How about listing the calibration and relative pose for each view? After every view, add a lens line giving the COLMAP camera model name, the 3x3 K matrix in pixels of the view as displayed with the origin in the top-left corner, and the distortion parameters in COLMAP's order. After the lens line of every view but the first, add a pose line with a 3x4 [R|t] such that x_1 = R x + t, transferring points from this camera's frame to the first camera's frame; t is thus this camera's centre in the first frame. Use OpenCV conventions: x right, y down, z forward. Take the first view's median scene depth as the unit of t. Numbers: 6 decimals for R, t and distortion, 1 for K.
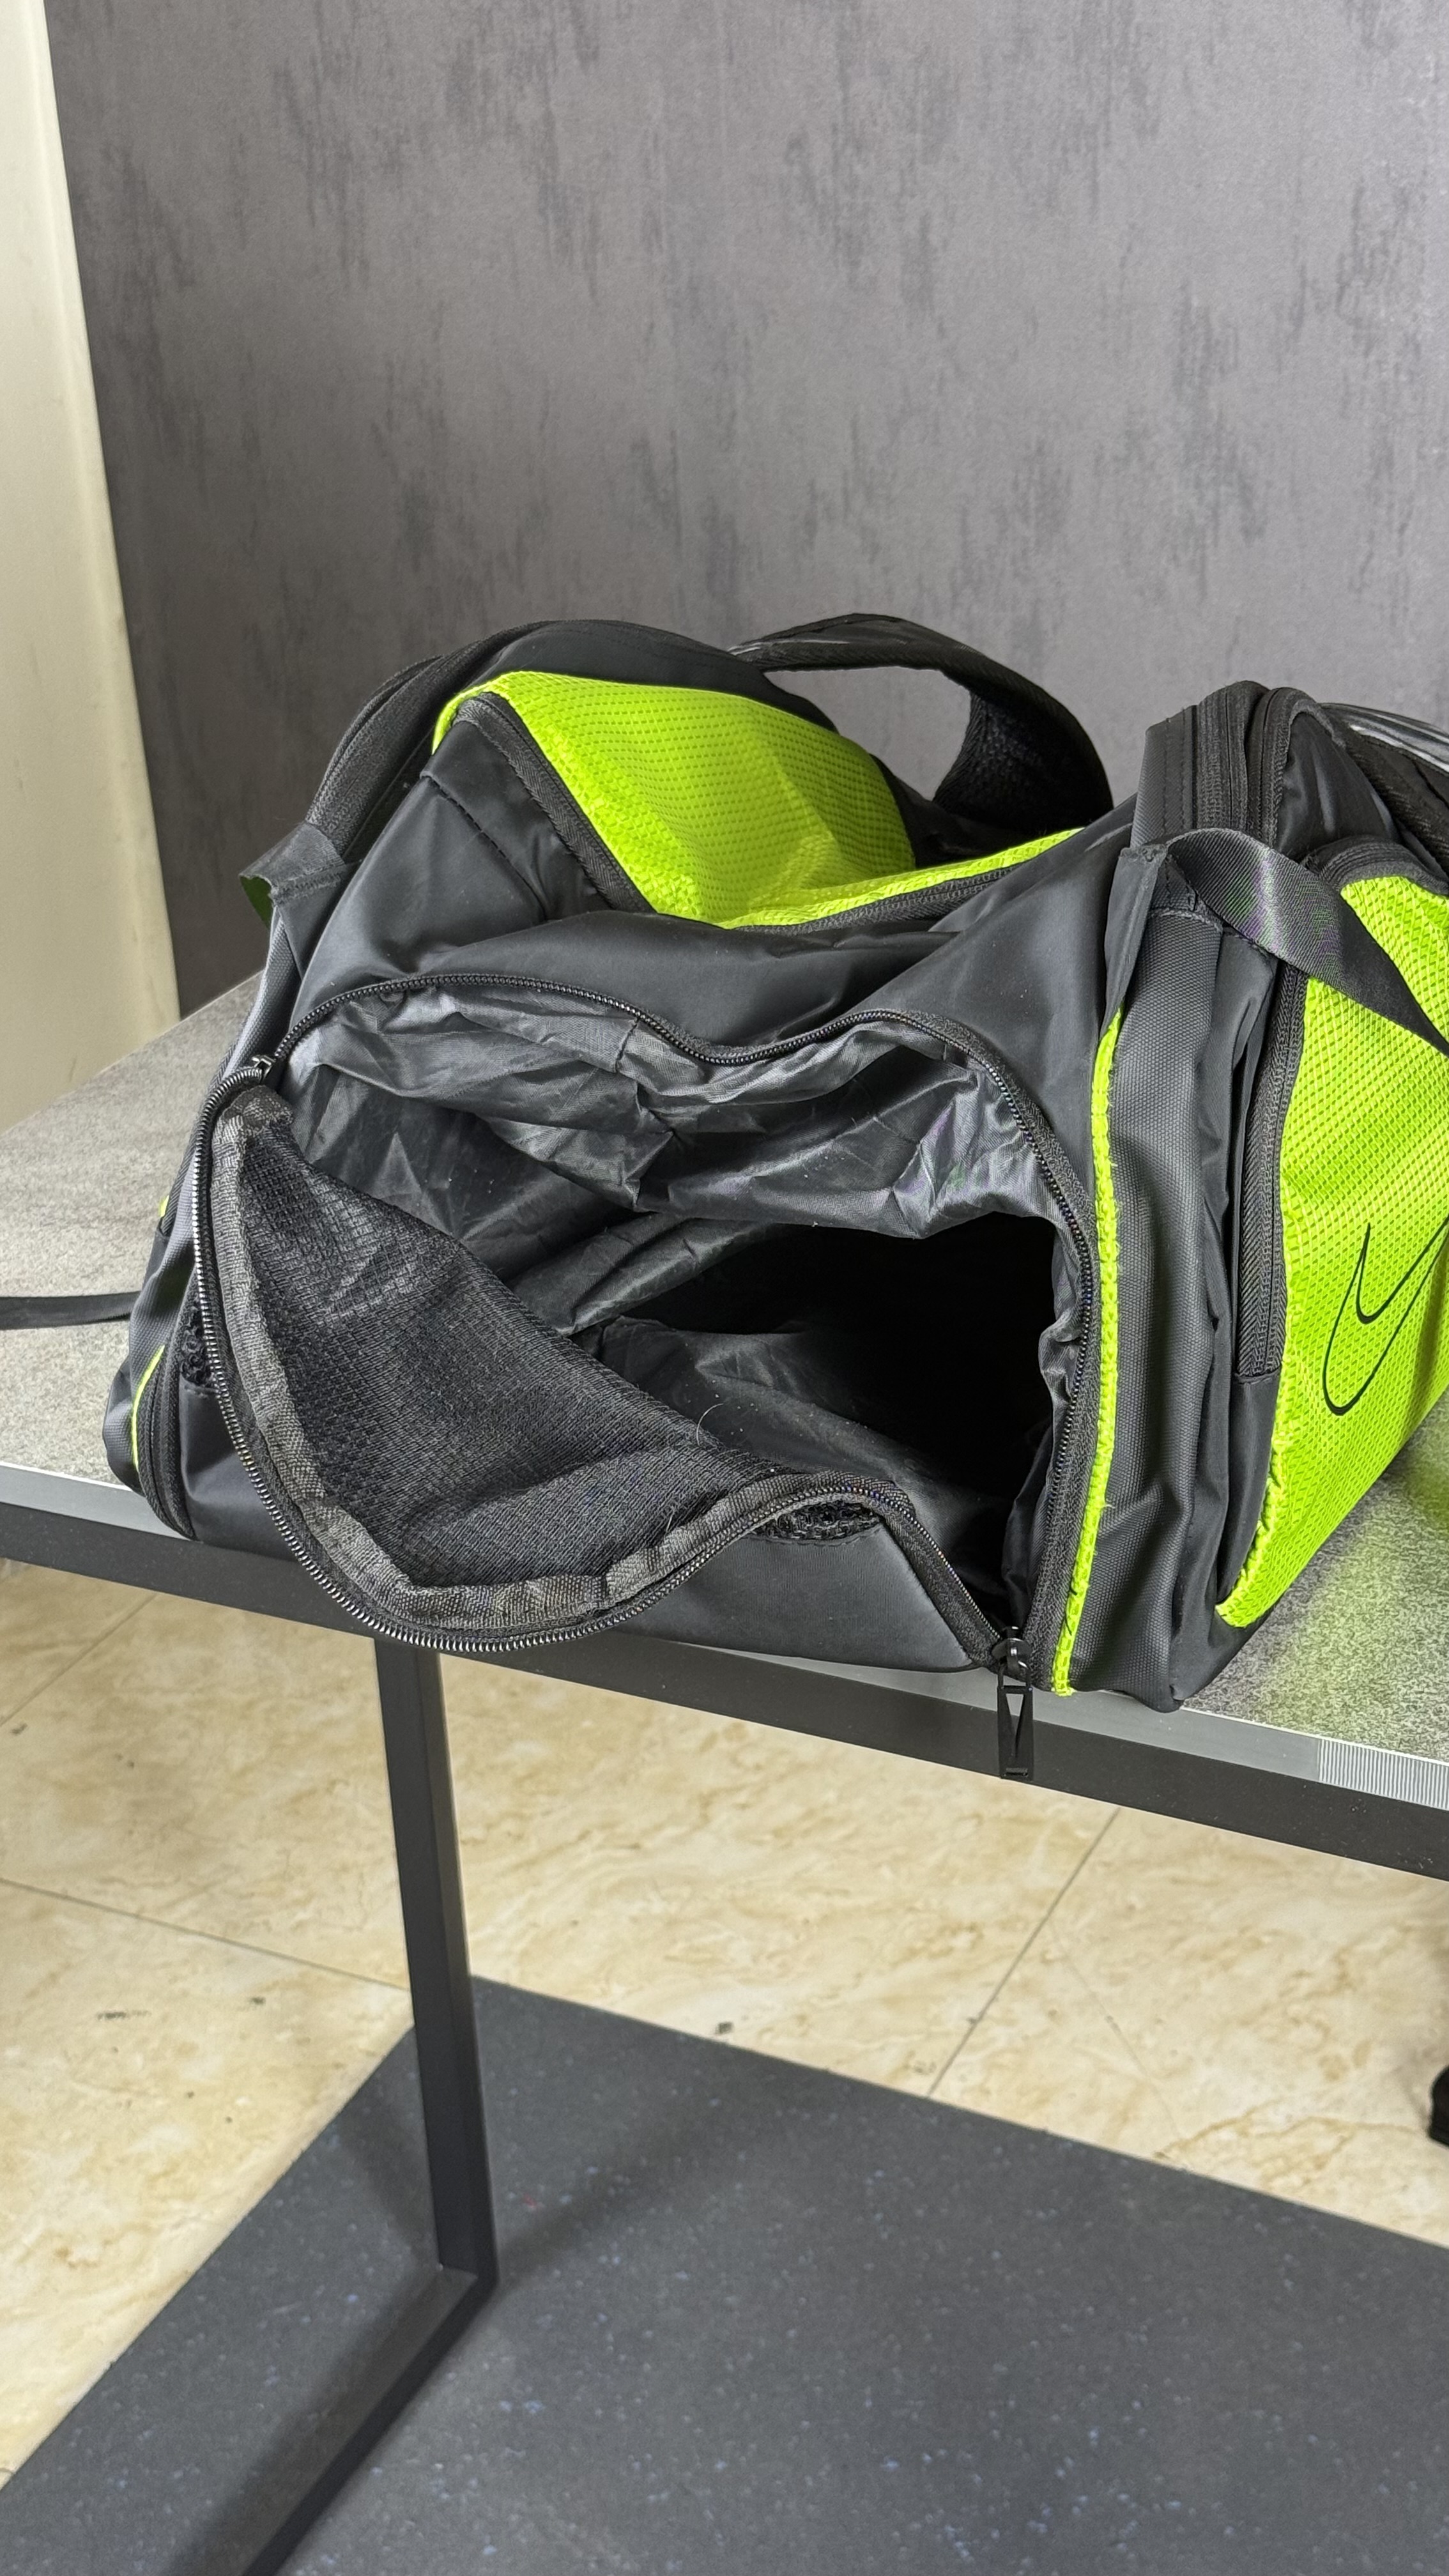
lens RADIAL K [[3605.2, 0, 717.2], [0, 3605.2, 1307.2], [0, 0, 1]] dist [0.121219, 0.000000]
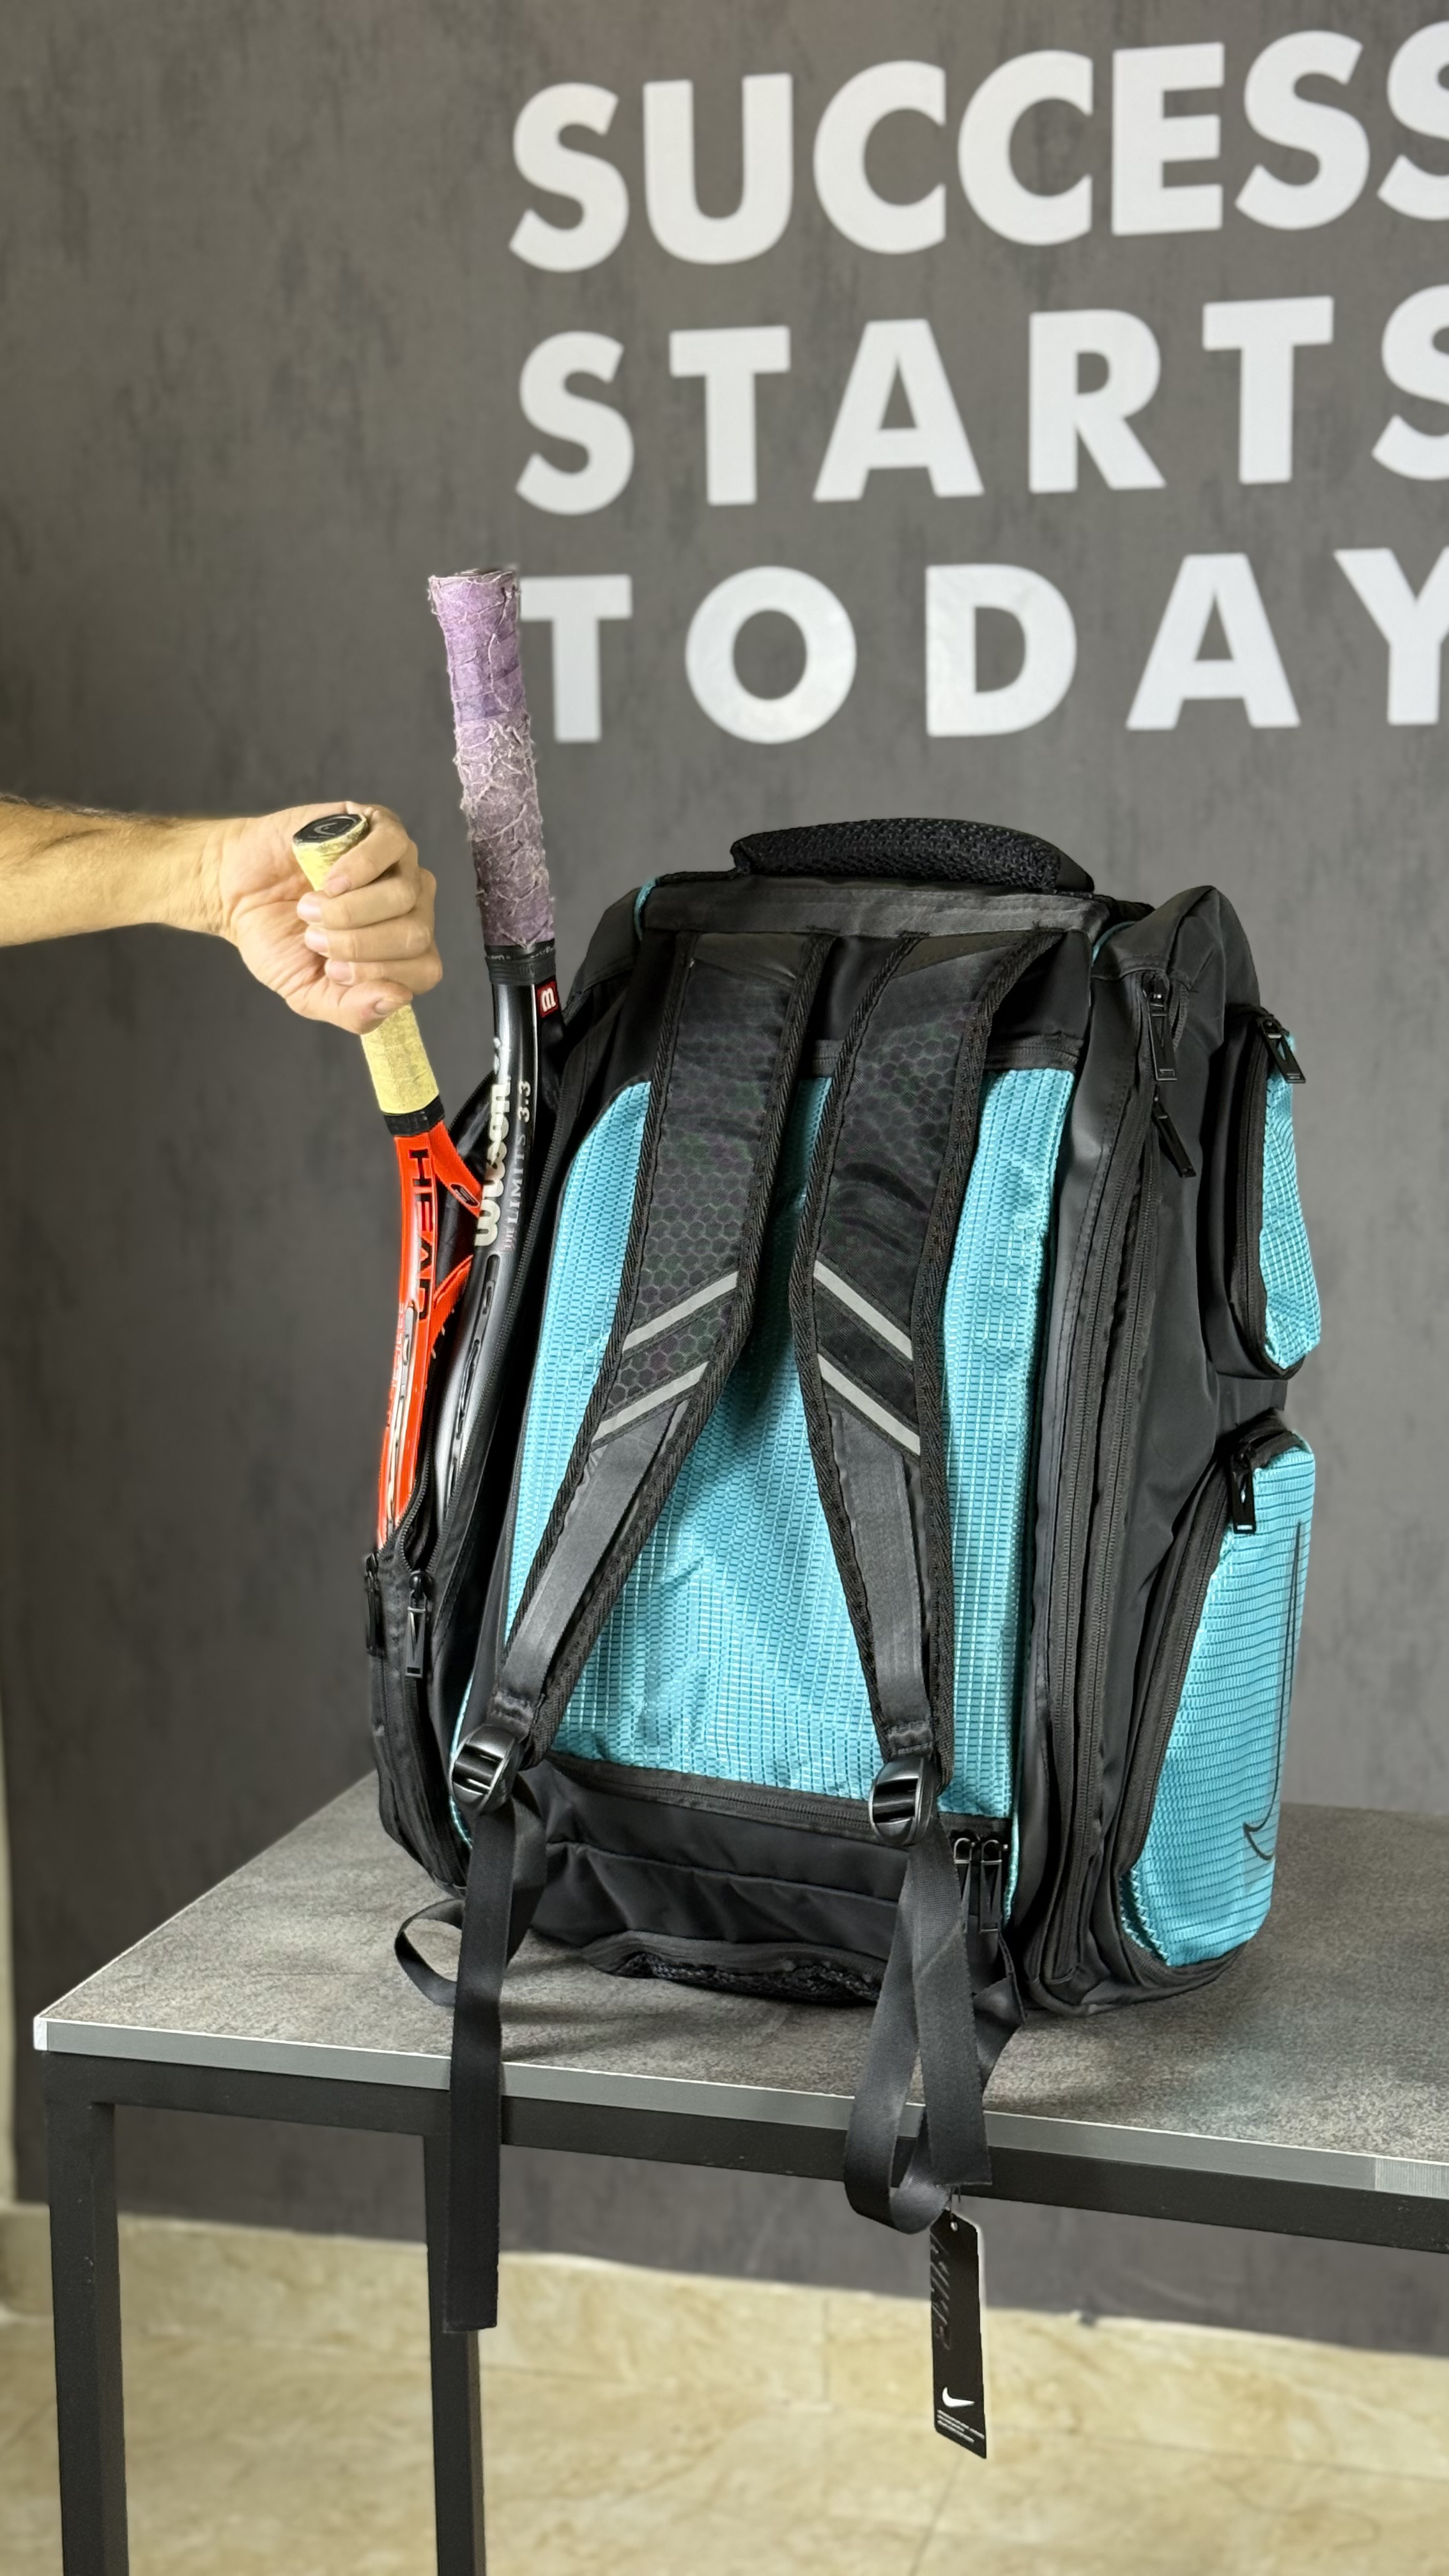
lens RADIAL K [[3605.2, 0, 703.9], [0, 3605.2, 1295.0], [0, 0, 1]] dist [0.121219, 0.000000]
pose [[0.984393, -0.004019, 0.175936, -0.167236], [0.055527, 0.955762, -0.288853, 0.090684], [-0.166992, 0.294114, 0.941069, -0.207952]]
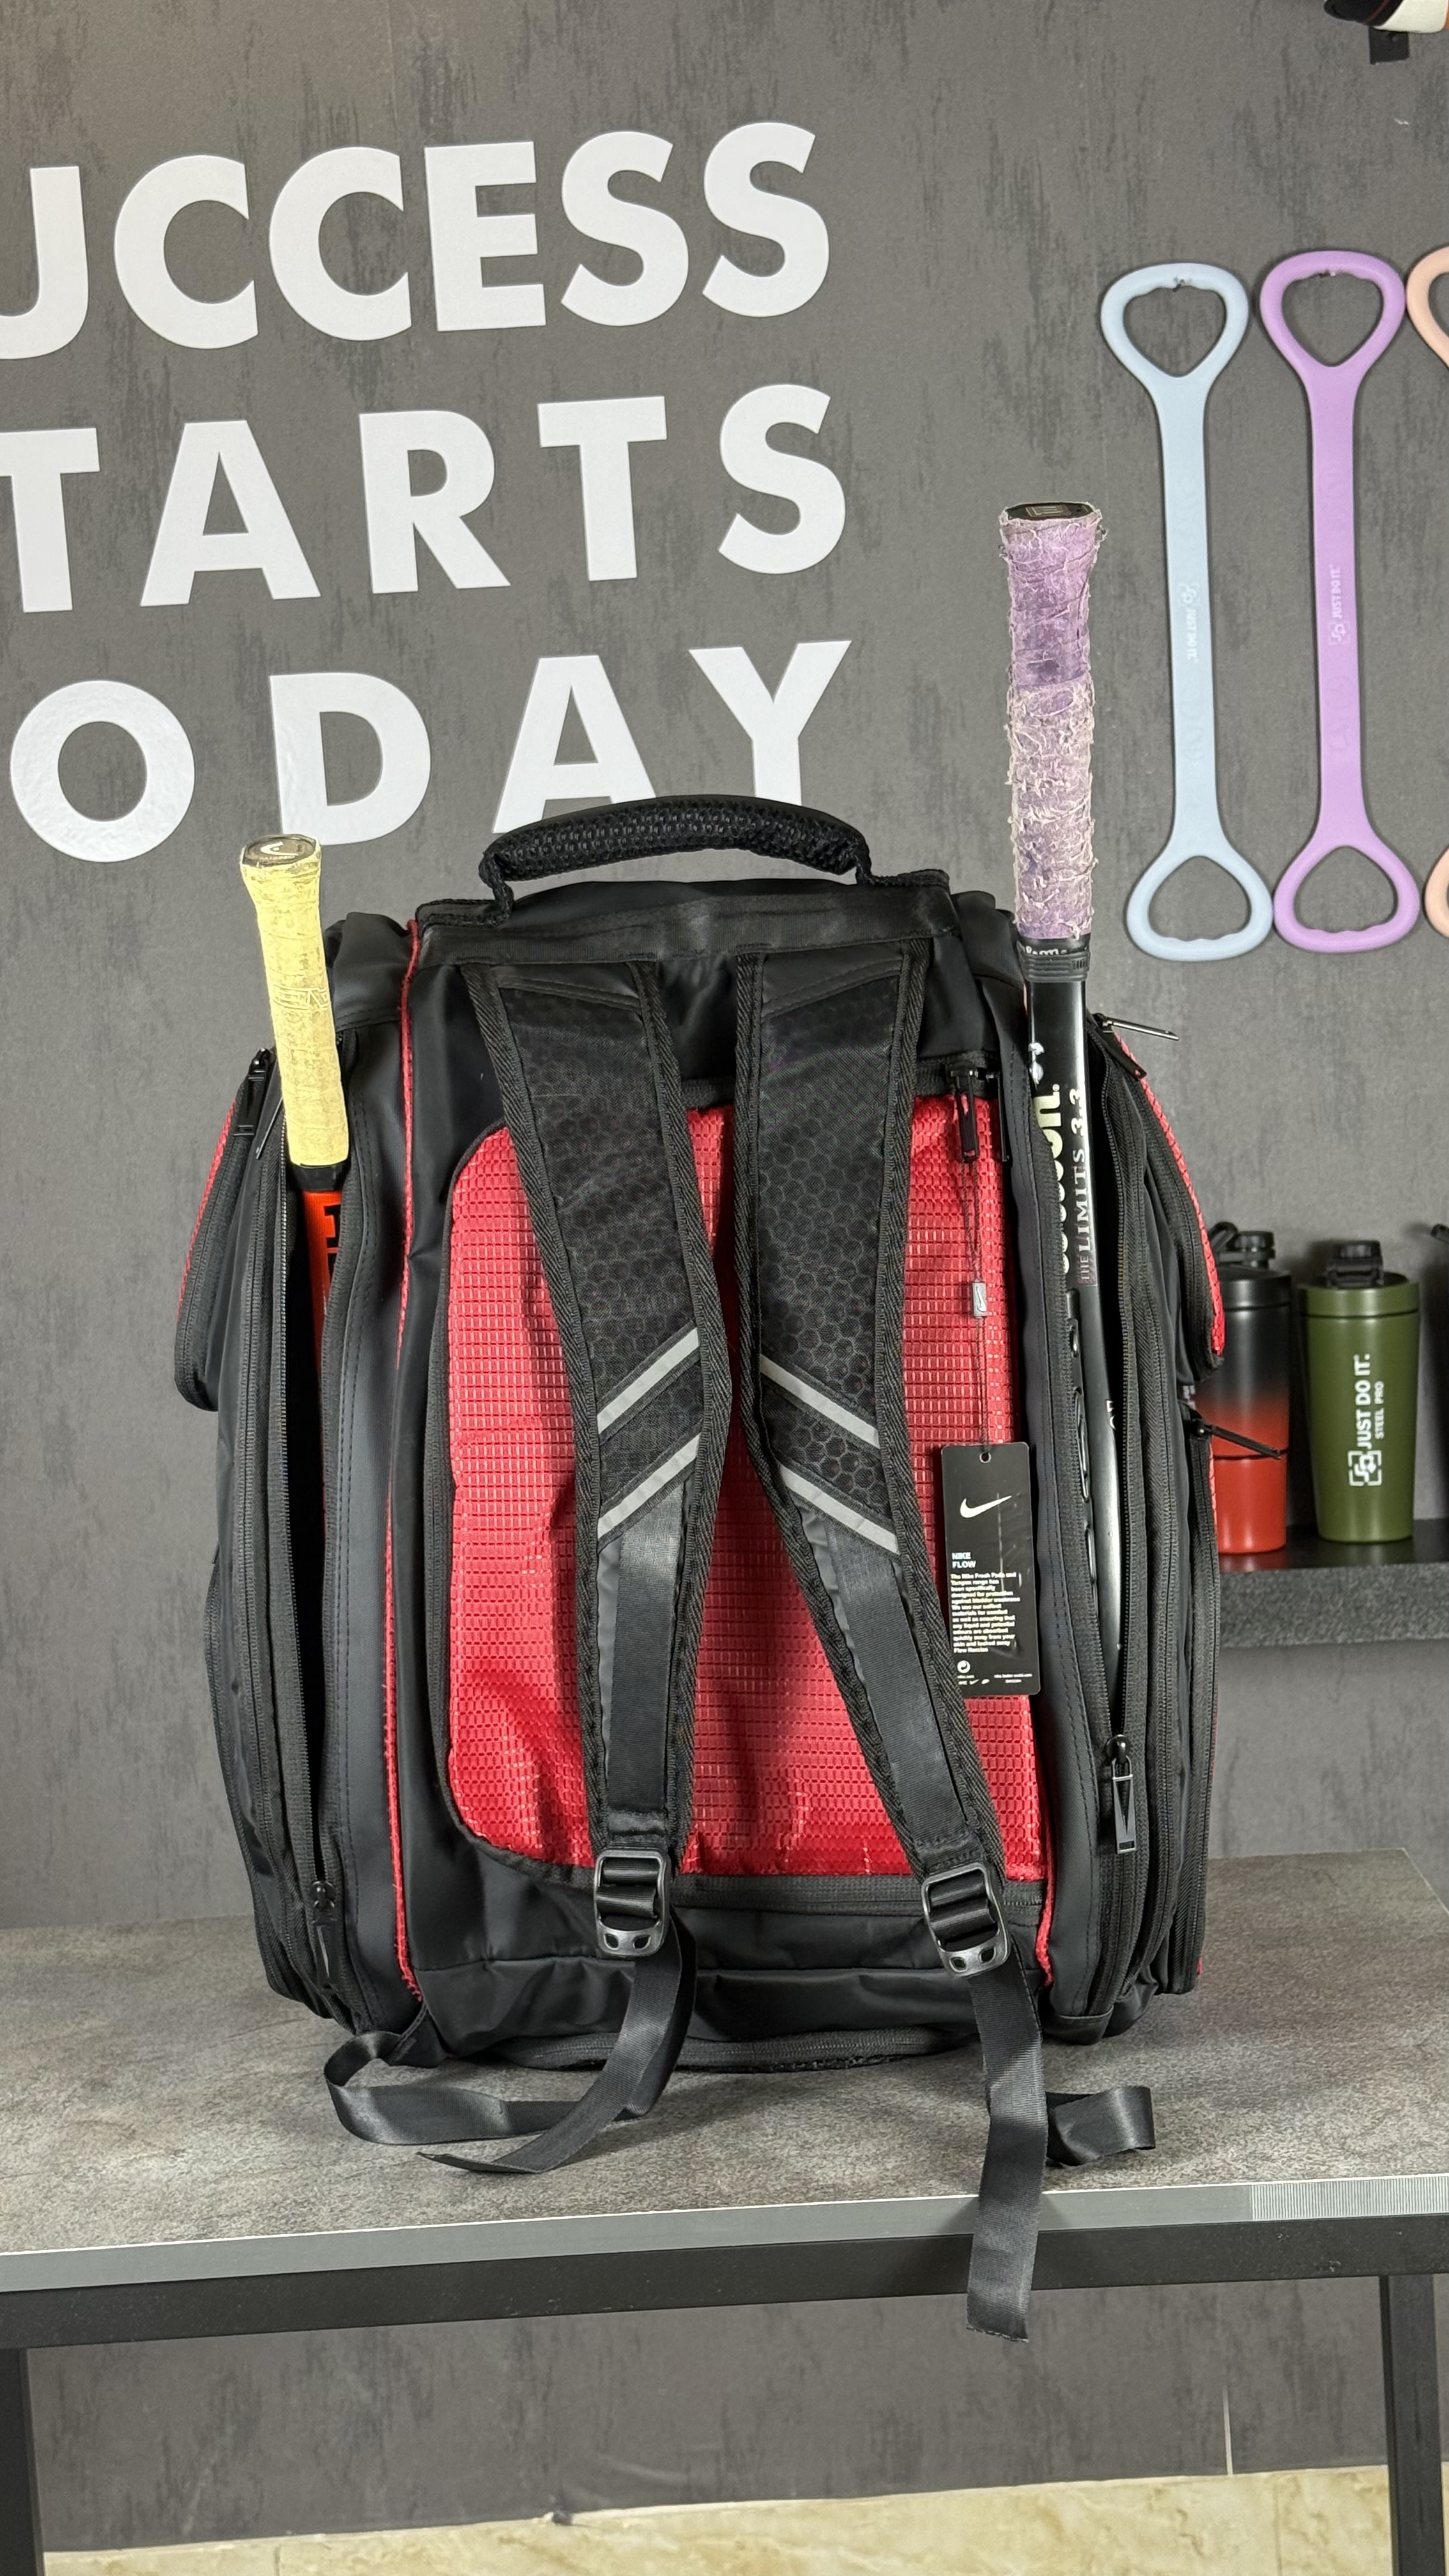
lens RADIAL K [[3605.2, 0, 725.2], [0, 3605.2, 1295.3], [0, 0, 1]] dist [0.121219, 0.000000]
pose [[0.894594, -0.059971, 0.442838, -0.273671], [0.216581, 0.924979, -0.312259, 0.087108], [-0.390889, 0.375255, 0.840470, -0.103172]]
